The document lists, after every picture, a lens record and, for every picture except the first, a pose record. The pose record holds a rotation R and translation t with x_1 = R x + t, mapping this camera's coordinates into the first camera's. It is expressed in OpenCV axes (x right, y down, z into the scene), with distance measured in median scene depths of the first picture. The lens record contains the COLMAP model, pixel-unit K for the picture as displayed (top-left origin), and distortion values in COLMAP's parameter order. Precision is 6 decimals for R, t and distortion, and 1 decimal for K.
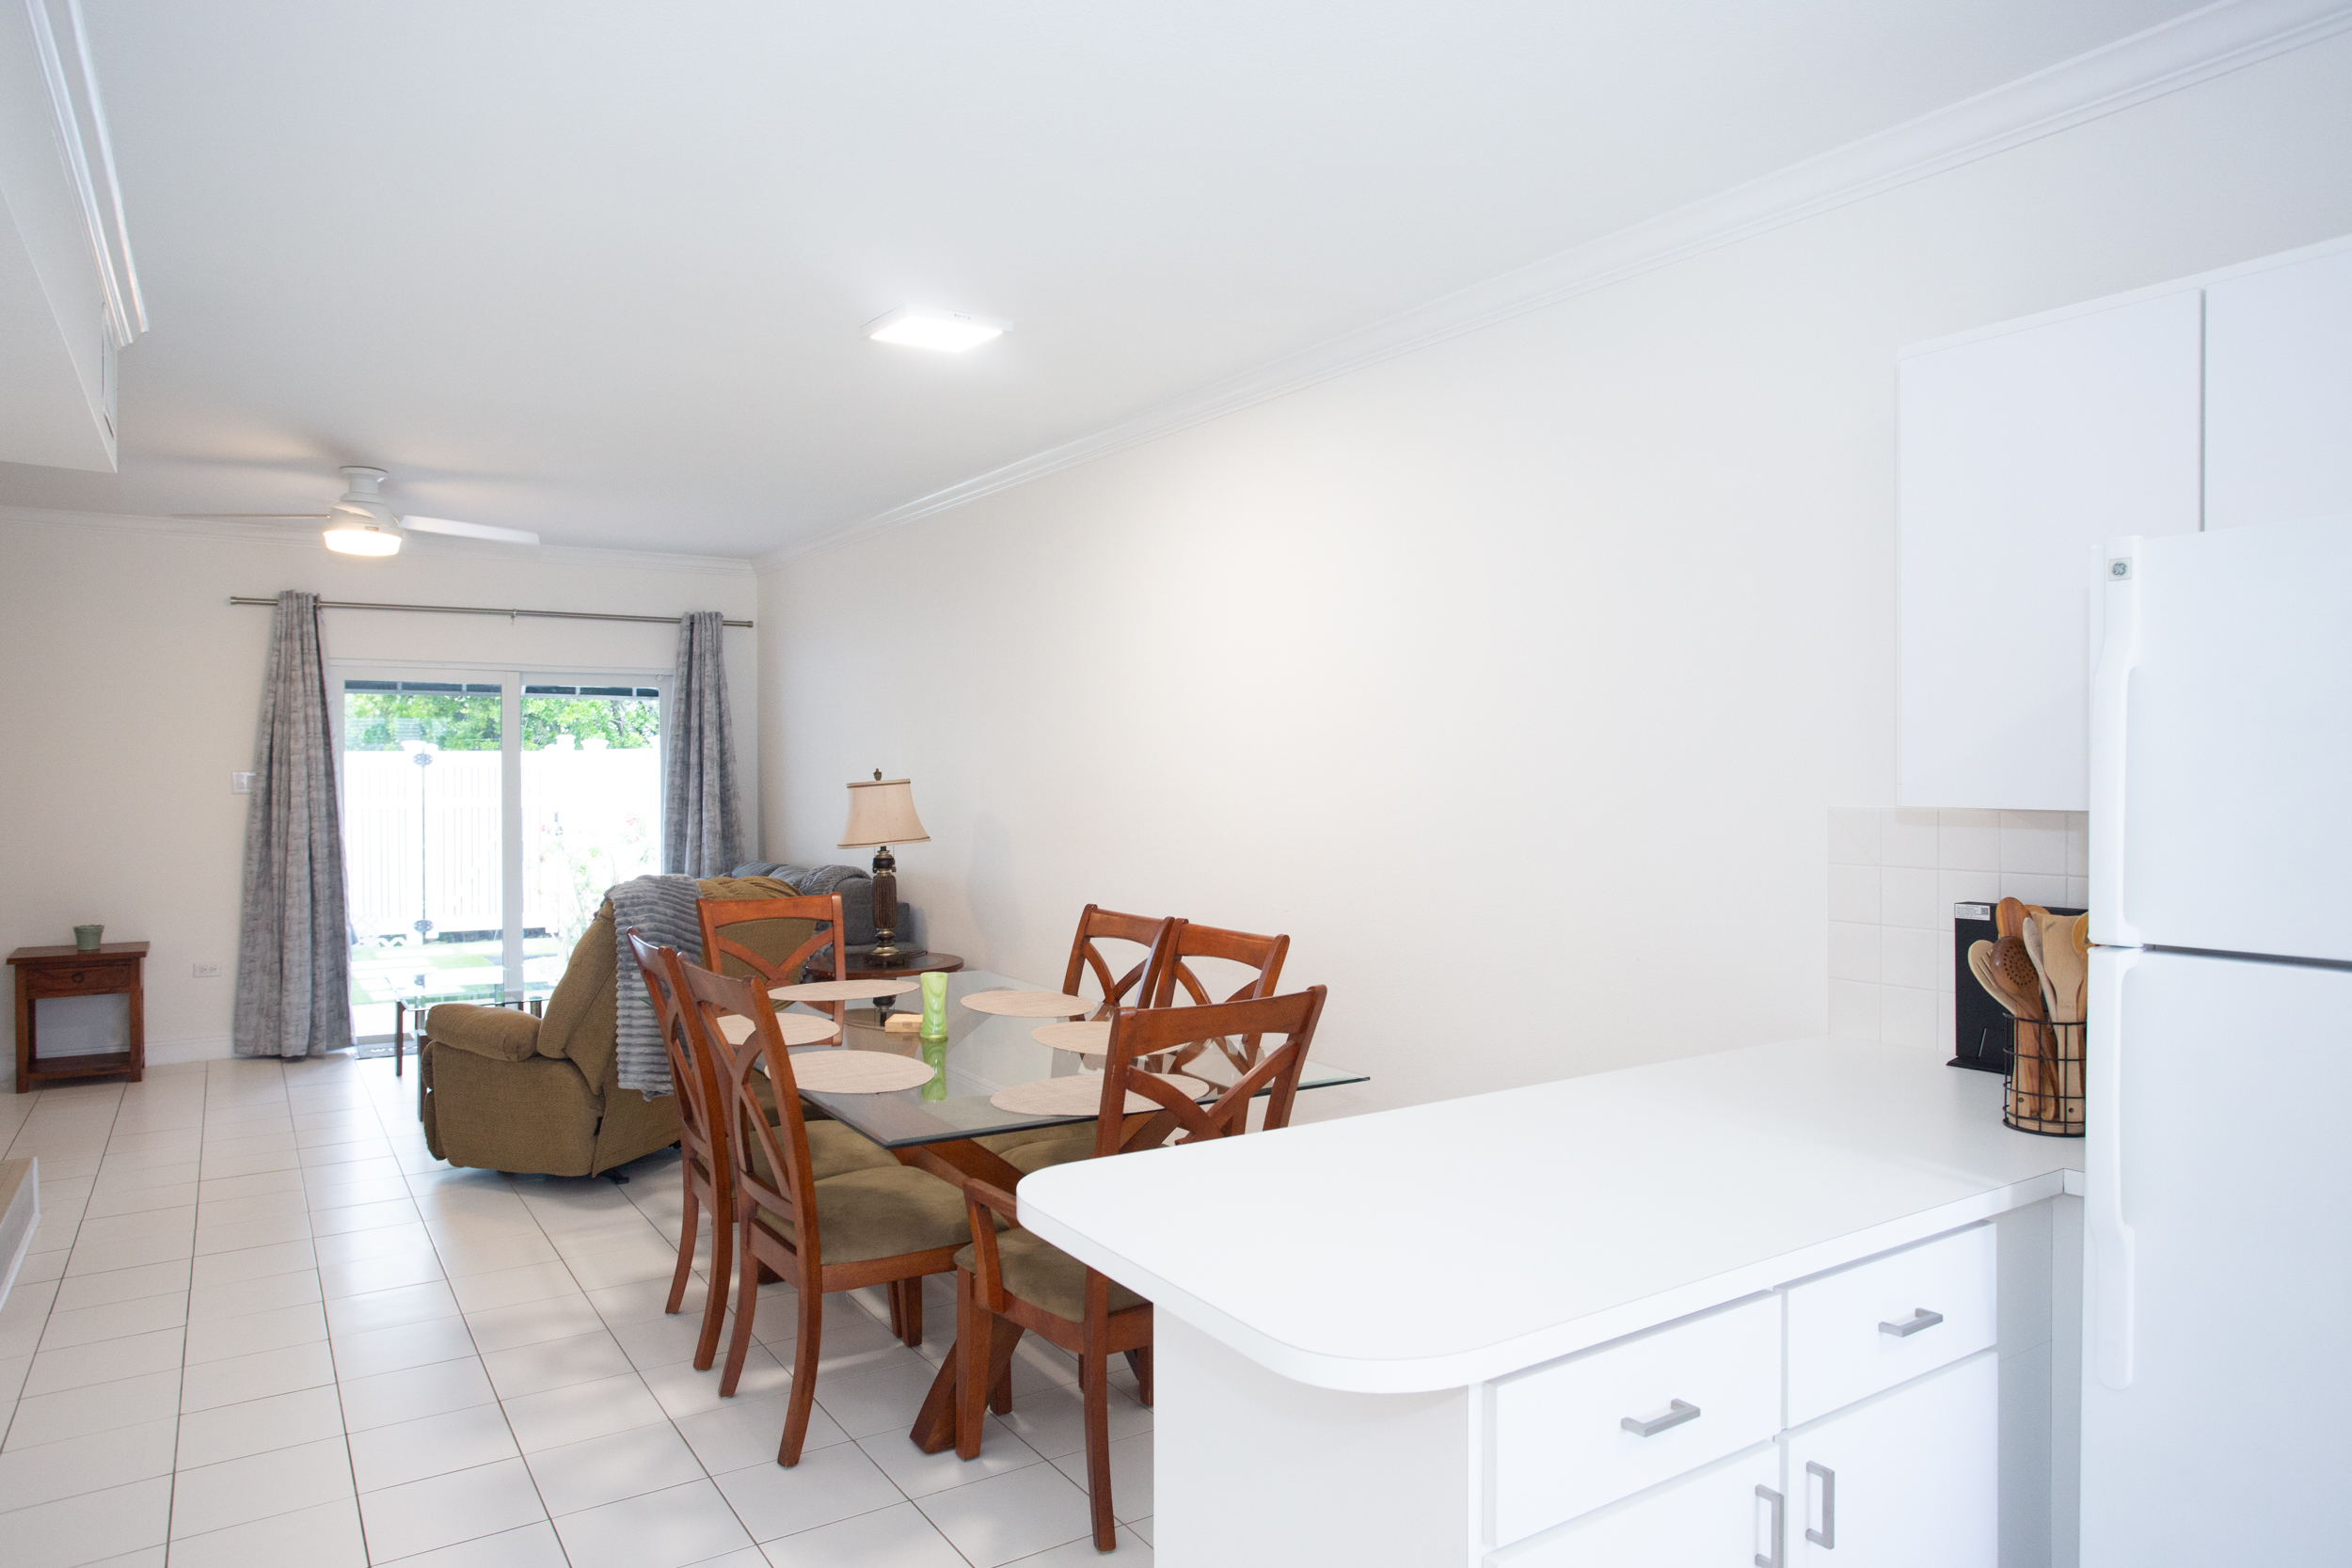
lens RADIAL K [[1464.1, 0, 1123.6], [0, 1464.1, 781.5], [0, 0, 1]] dist [-0.052936, 0.071918]
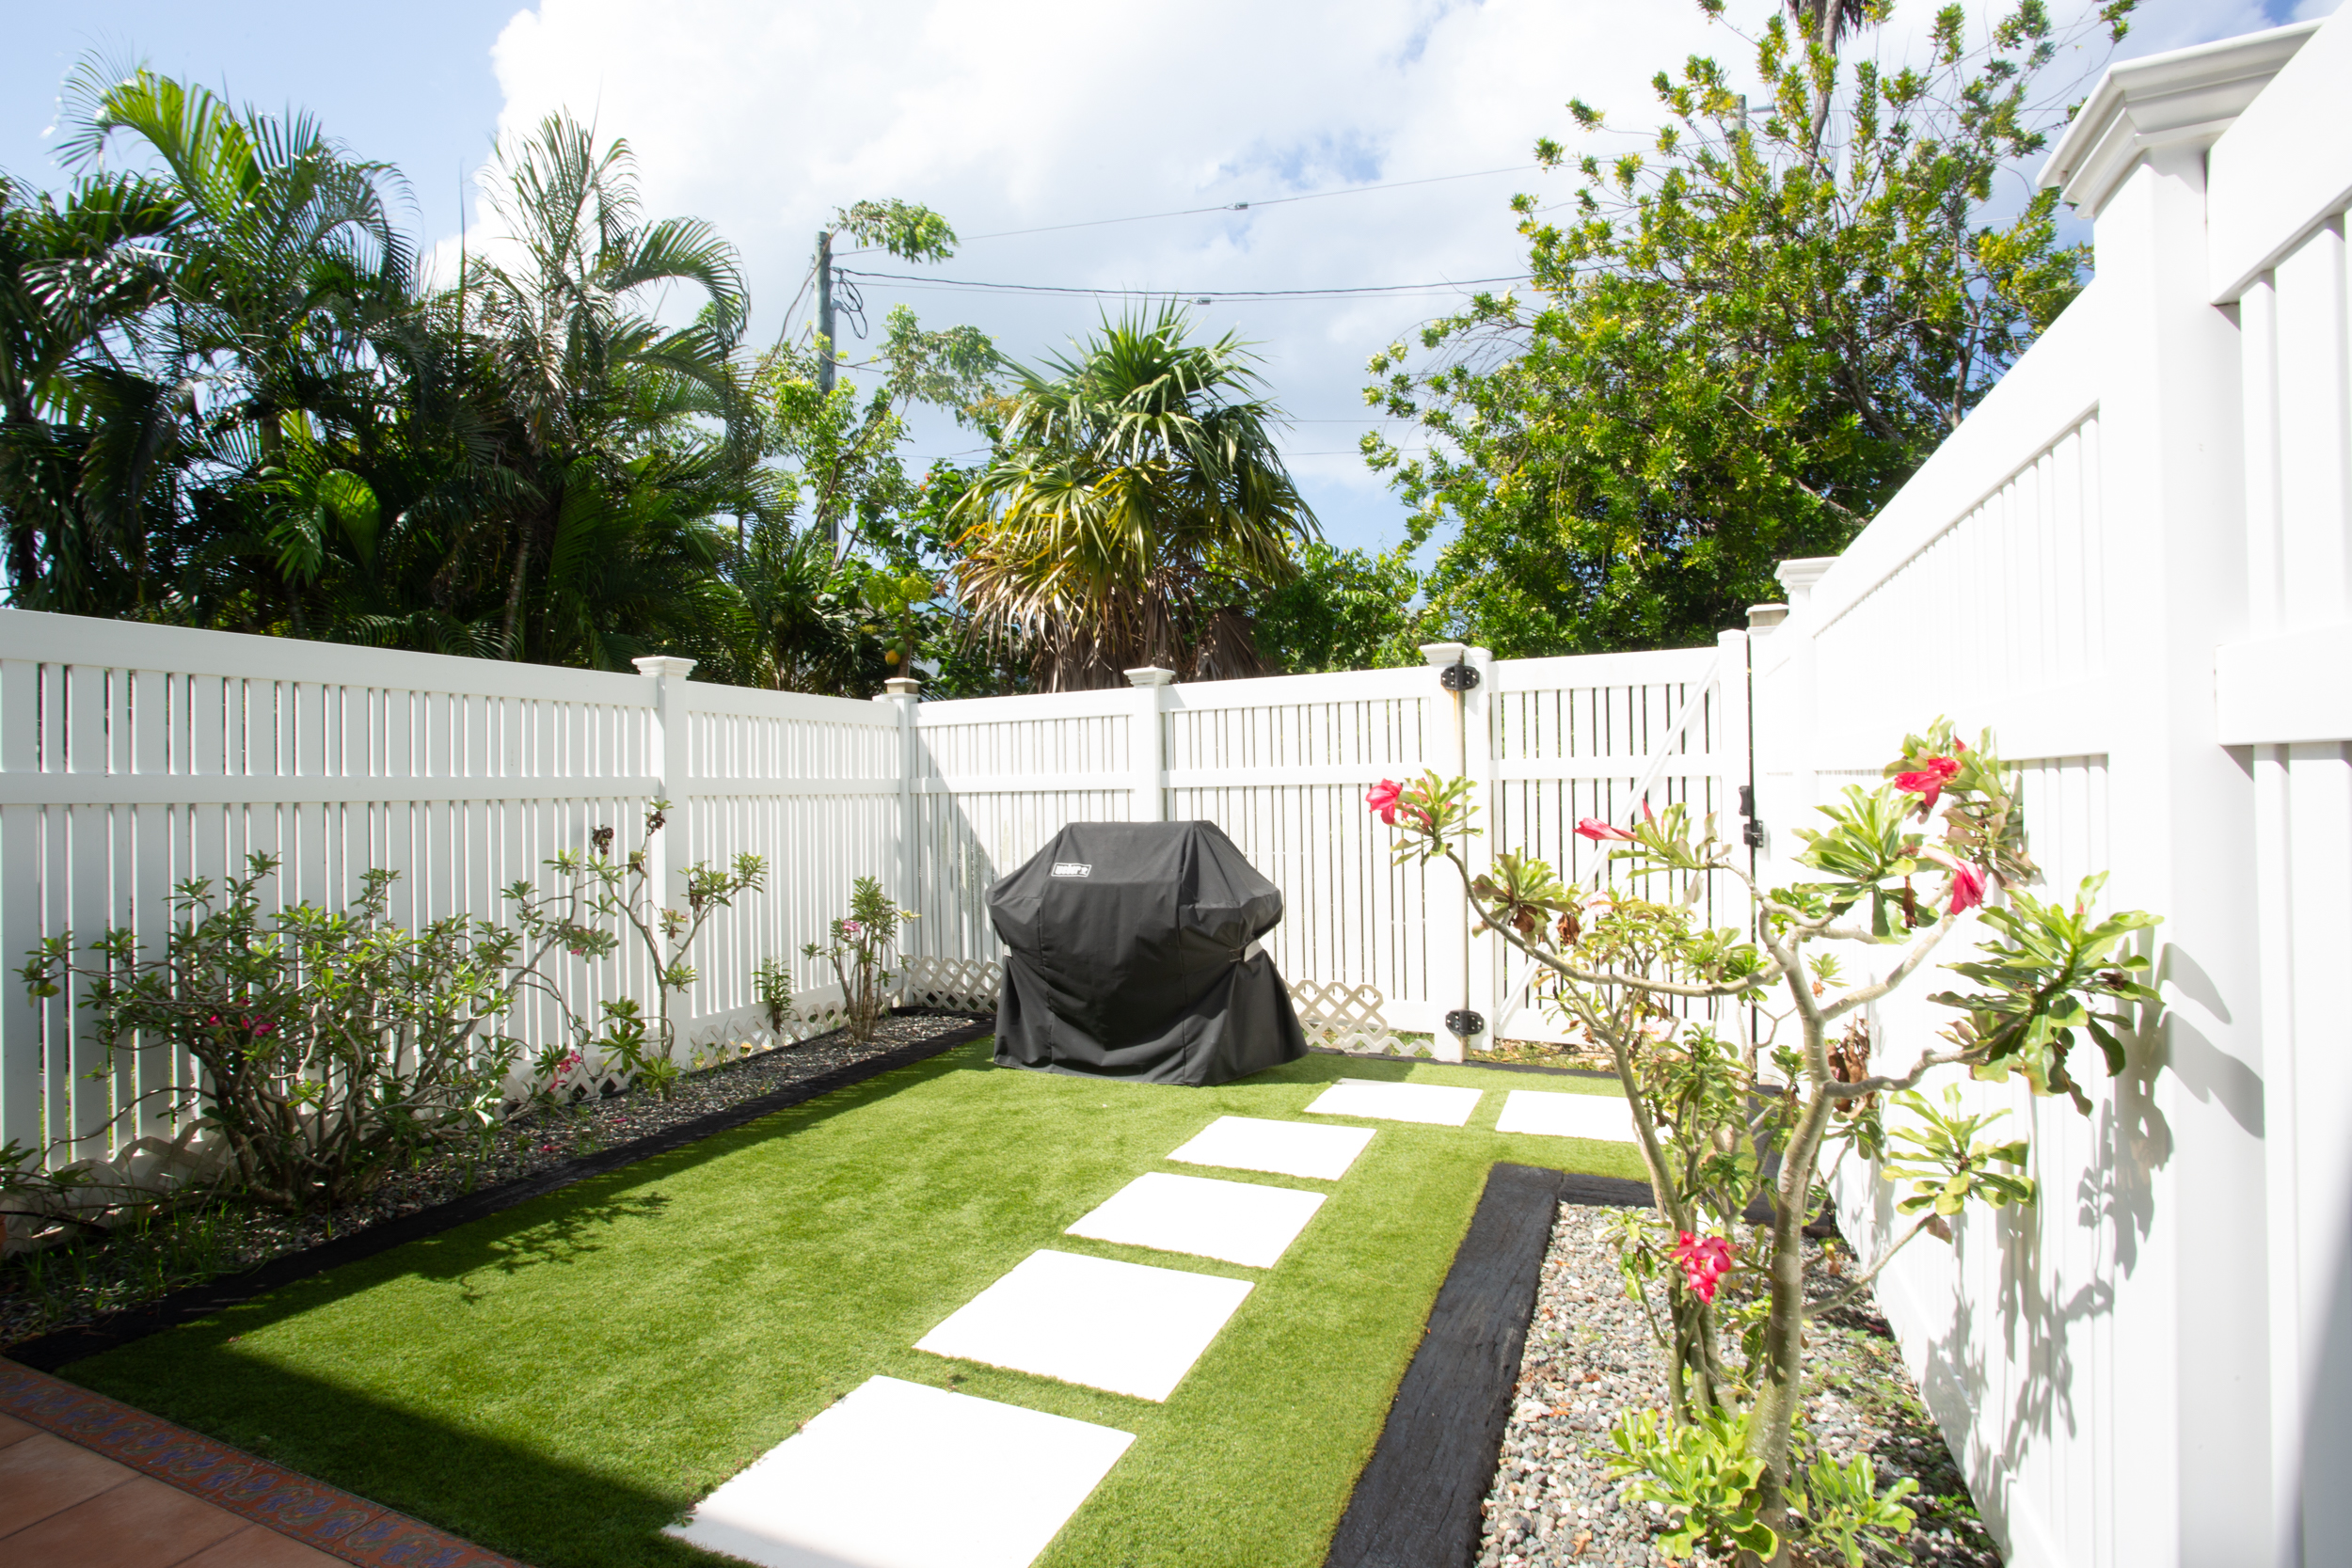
lens RADIAL K [[1131.9, 0, 1159.0], [0, 1131.9, 786.4], [0, 0, 1]] dist [-0.075972, 0.000979]
pose [[0.581319, -0.011549, -0.813594, -0.453810], [0.006302, 0.999933, -0.009691, 0.045563], [0.813651, 0.000506, 0.581353, 1.345721]]
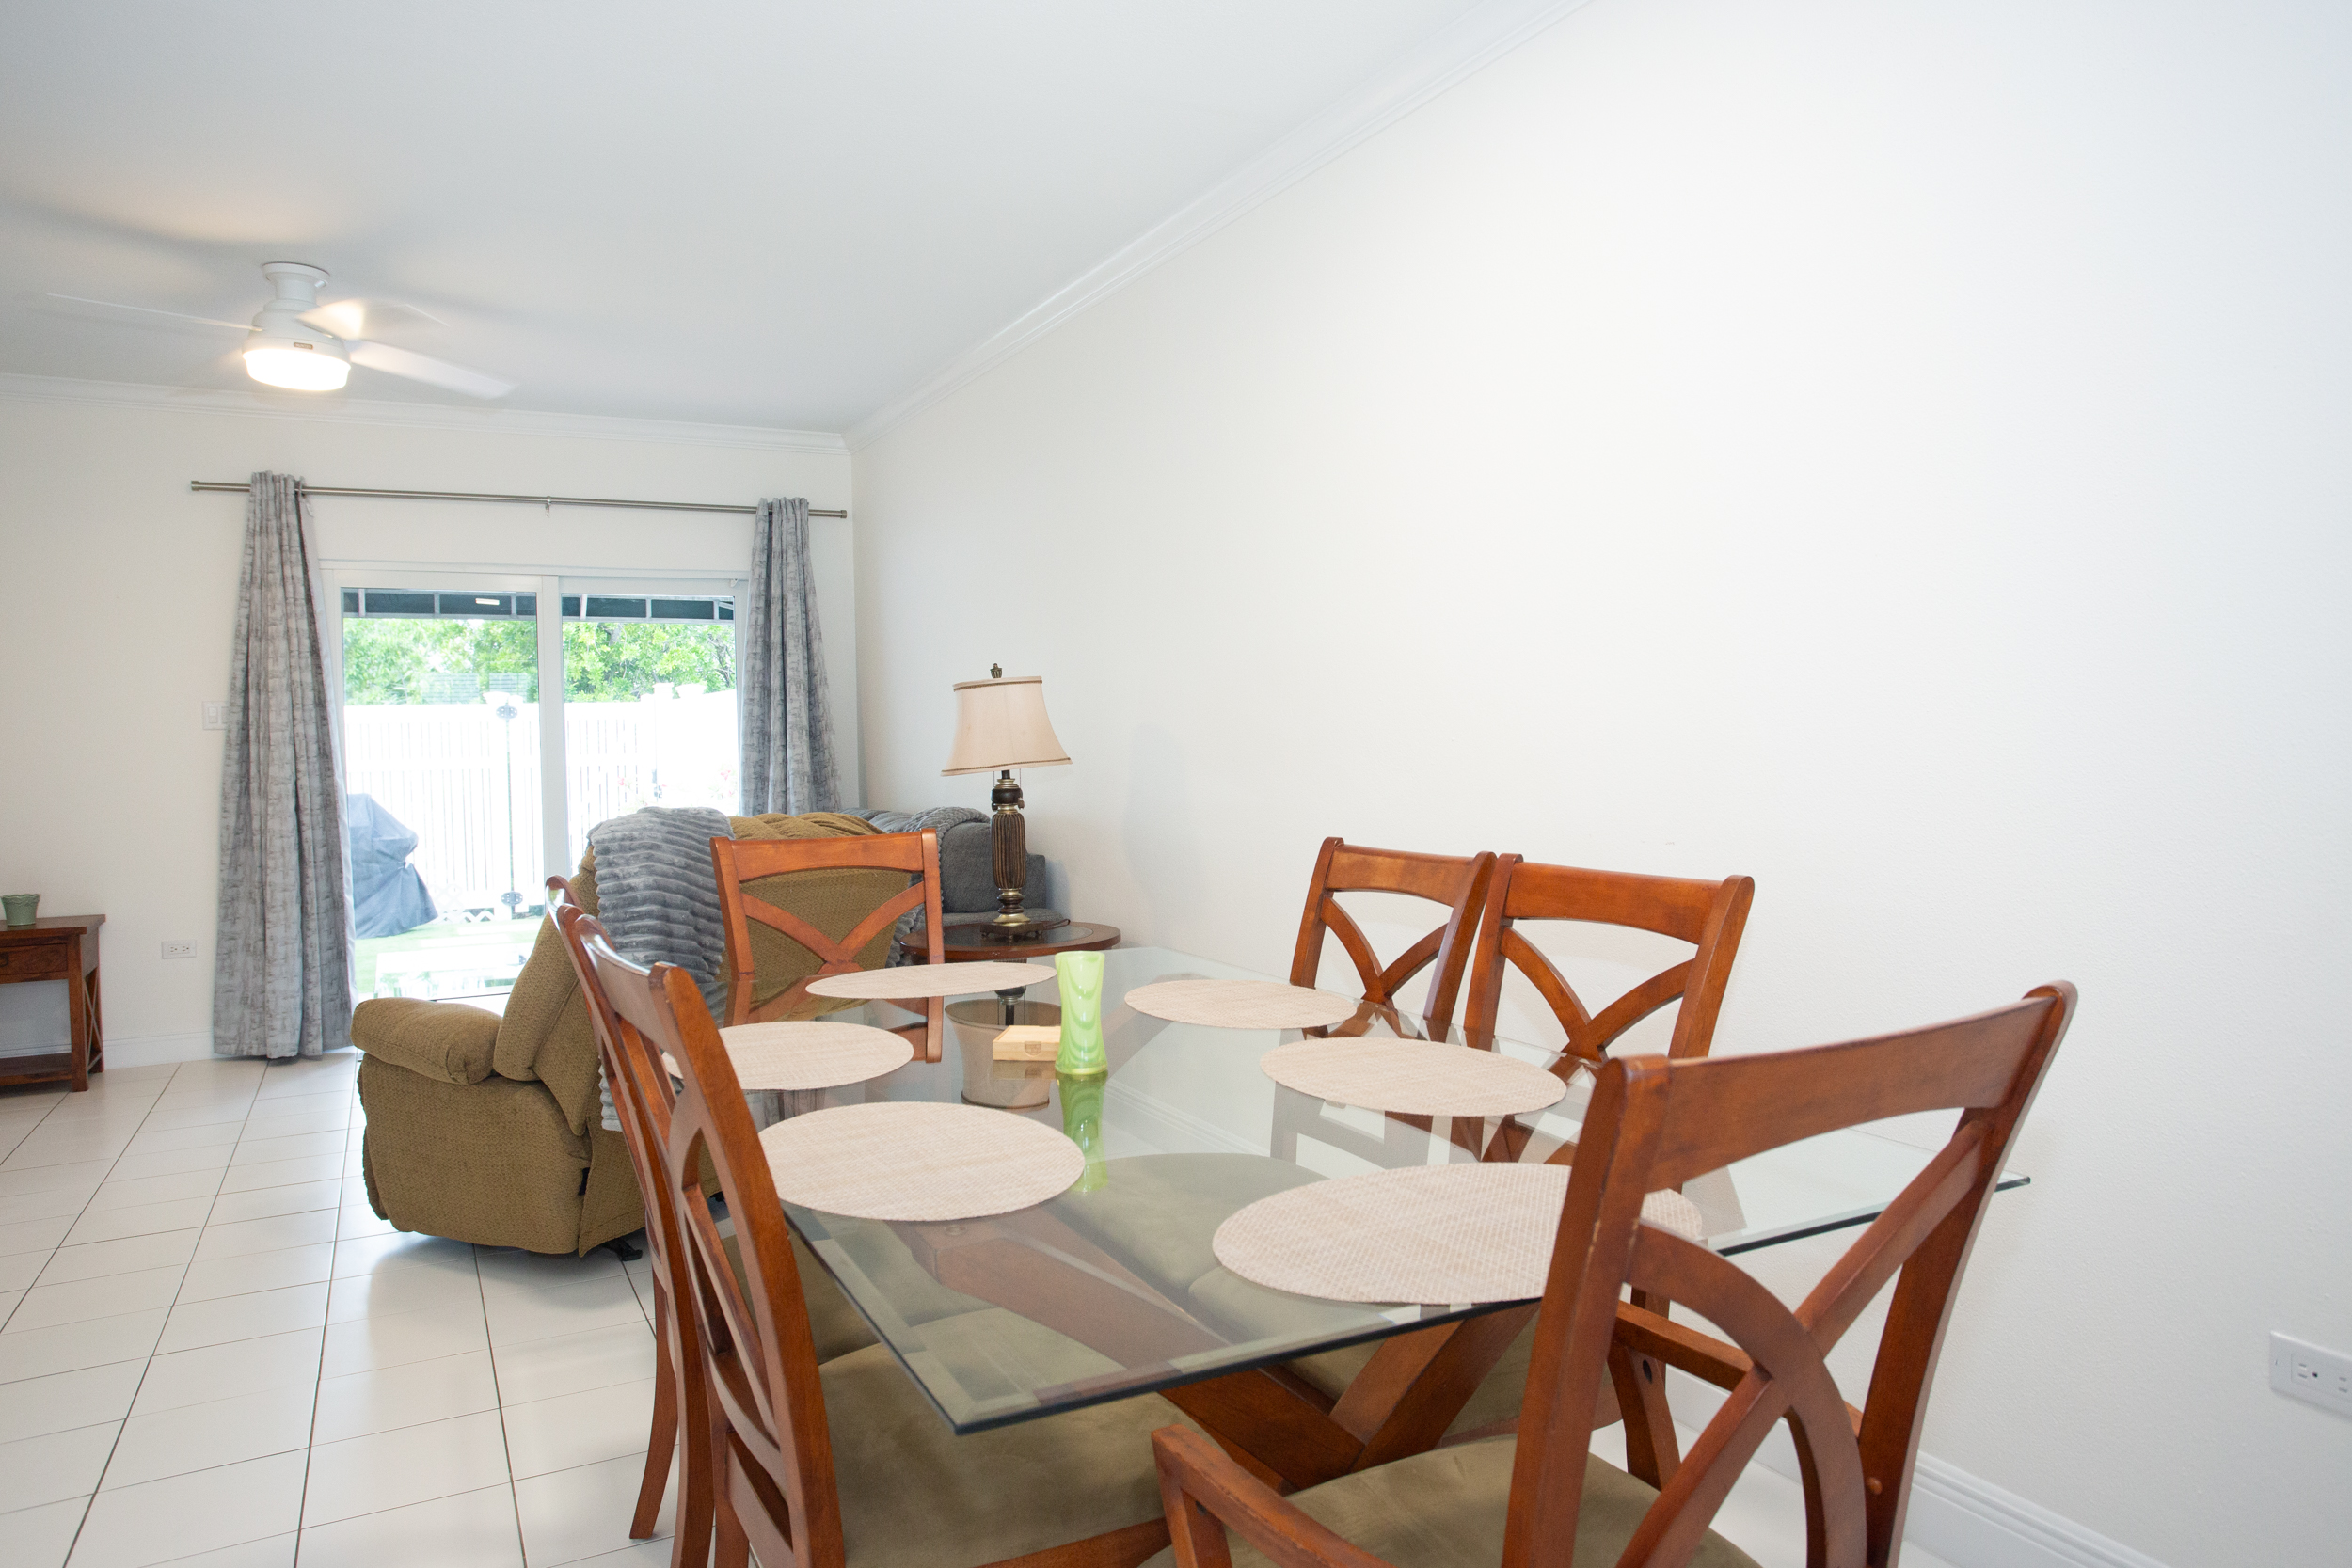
lens RADIAL K [[1506.5, 0, 1122.8], [0, 1506.5, 778.4], [0, 0, 1]] dist [-0.044549, 0.066228]
pose [[0.995057, -0.014606, -0.098223, -0.029638], [0.016430, 0.999707, 0.017788, 0.029067], [0.097934, -0.019314, 0.995005, 0.229169]]
